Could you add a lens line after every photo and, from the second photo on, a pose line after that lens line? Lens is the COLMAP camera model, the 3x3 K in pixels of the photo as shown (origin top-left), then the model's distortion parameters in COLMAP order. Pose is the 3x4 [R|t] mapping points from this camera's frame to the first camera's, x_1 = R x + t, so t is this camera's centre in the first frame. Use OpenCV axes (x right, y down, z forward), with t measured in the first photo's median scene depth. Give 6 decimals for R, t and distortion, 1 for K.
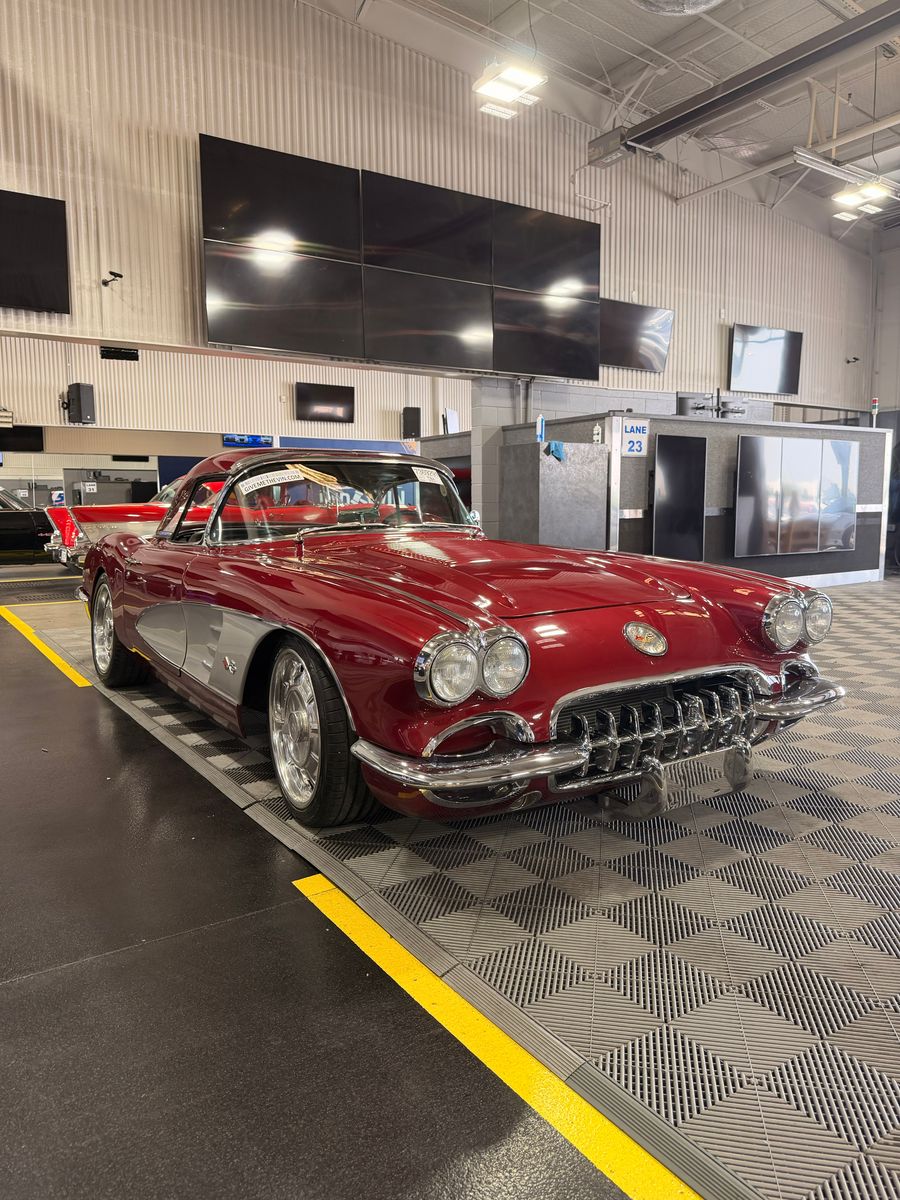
lens RADIAL K [[827.6, 0, 441.8], [0, 827.6, 601.5], [0, 0, 1]] dist [-0.005776, -0.017392]
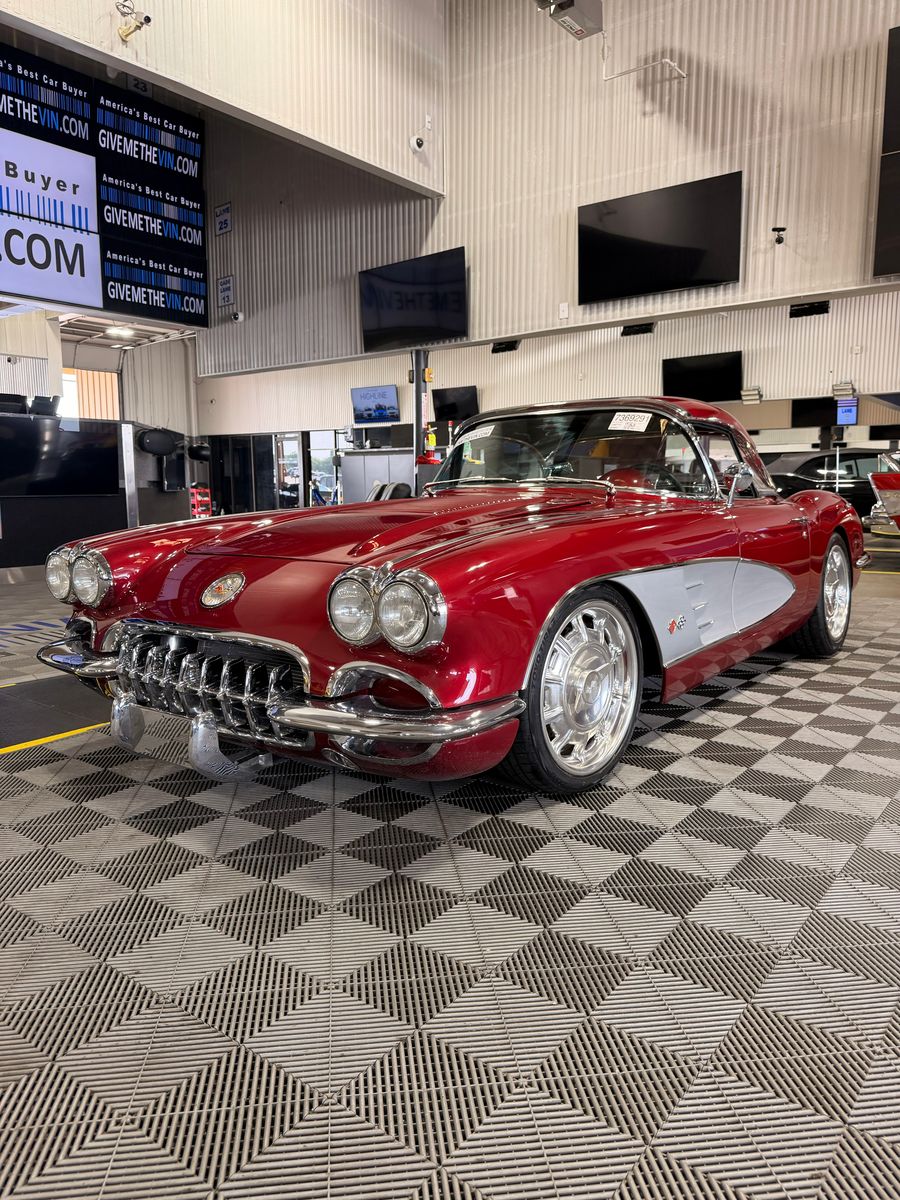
lens RADIAL K [[827.6, 0, 448.2], [0, 827.6, 602.5], [0, 0, 1]] dist [-0.005776, -0.017392]
pose [[0.365736, 0.119871, -0.922967, 0.393360], [-0.087439, 0.991711, 0.094151, -0.017915], [0.926602, 0.046269, 0.373186, 0.286765]]
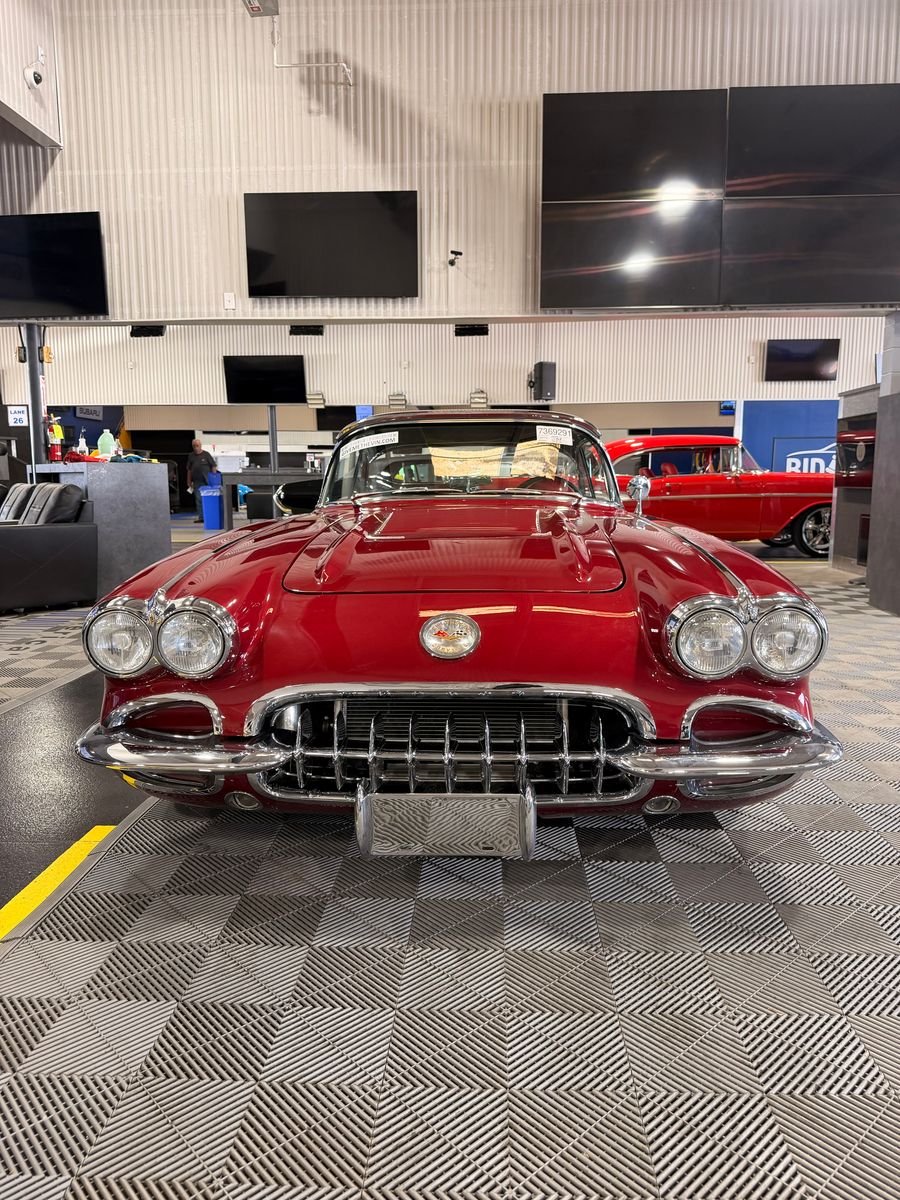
lens RADIAL K [[827.6, 0, 449.1], [0, 827.6, 602.8], [0, 0, 1]] dist [-0.005776, -0.017392]
pose [[0.823781, 0.075989, -0.561793, 0.213014], [-0.056162, 0.997040, 0.052508, -0.006999], [0.564120, -0.011703, 0.825610, 0.116229]]
